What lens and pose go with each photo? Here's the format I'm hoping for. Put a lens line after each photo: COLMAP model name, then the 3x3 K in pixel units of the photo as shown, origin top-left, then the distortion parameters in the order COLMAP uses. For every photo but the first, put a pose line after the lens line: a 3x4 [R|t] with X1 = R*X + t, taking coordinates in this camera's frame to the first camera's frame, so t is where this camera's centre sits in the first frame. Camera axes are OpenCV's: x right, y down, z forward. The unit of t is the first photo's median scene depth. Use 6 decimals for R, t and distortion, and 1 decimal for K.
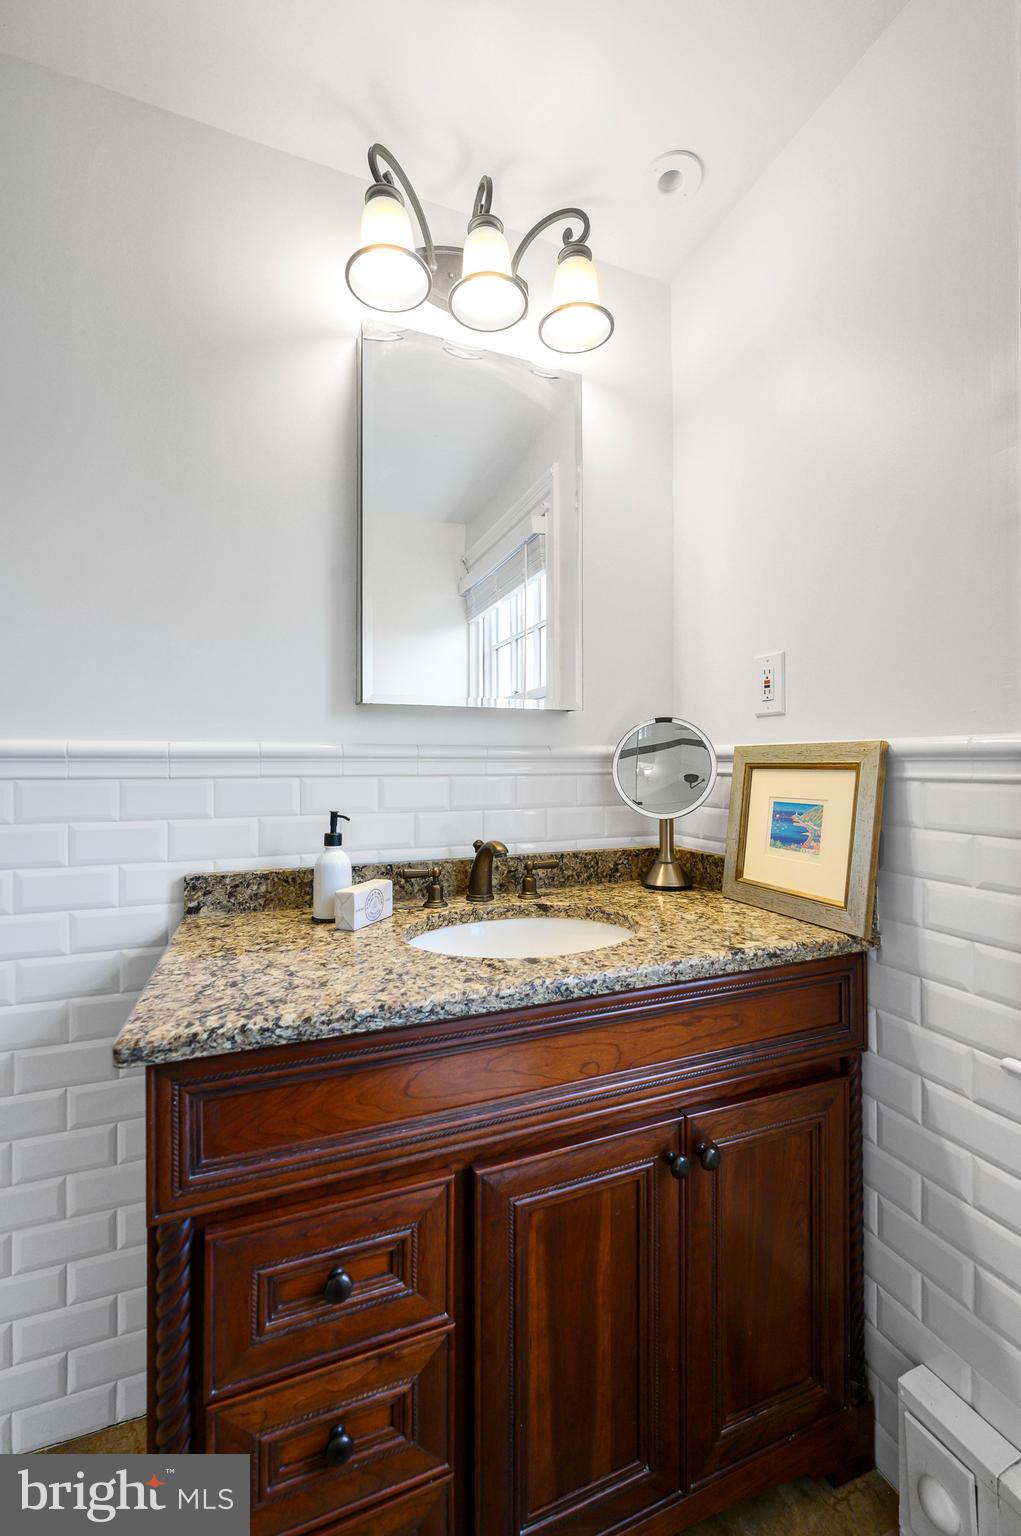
lens RADIAL K [[616.5, 0, 507.7], [0, 616.5, 760.4], [0, 0, 1]] dist [0.000416, 0.000095]
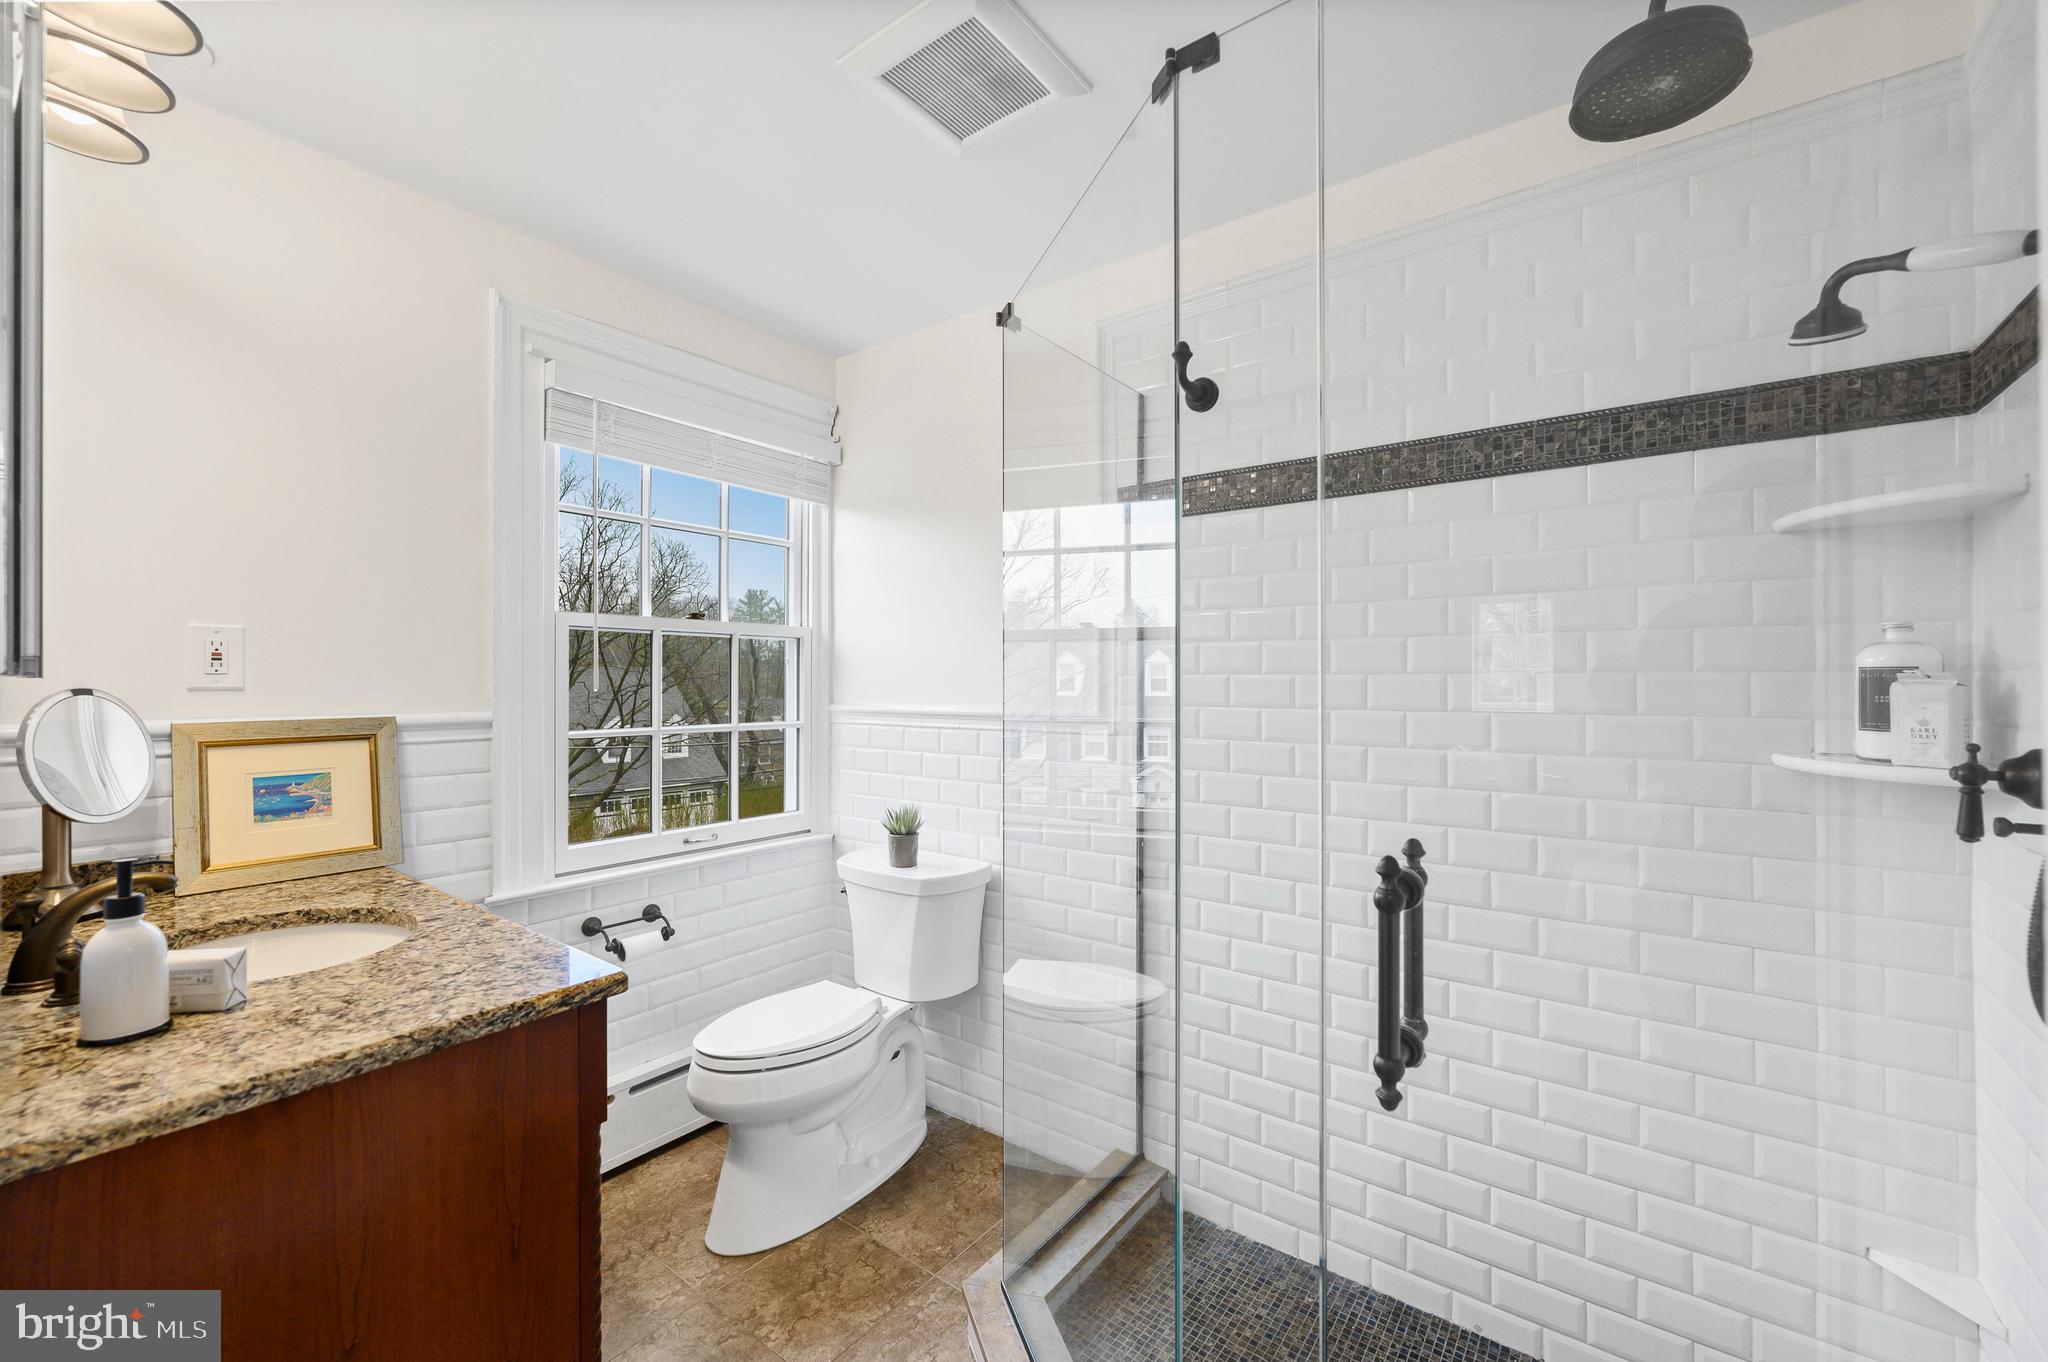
lens RADIAL K [[822.0, 0, 1029.4], [0, 822.0, 683.2], [0, 0, 1]] dist [0.000416, 0.000095]
pose [[-0.519855, 0.002339, 0.854252, -1.439502], [0.001975, 0.999997, -0.001536, -0.086944], [-0.854252, 0.000889, -0.519858, 0.655325]]
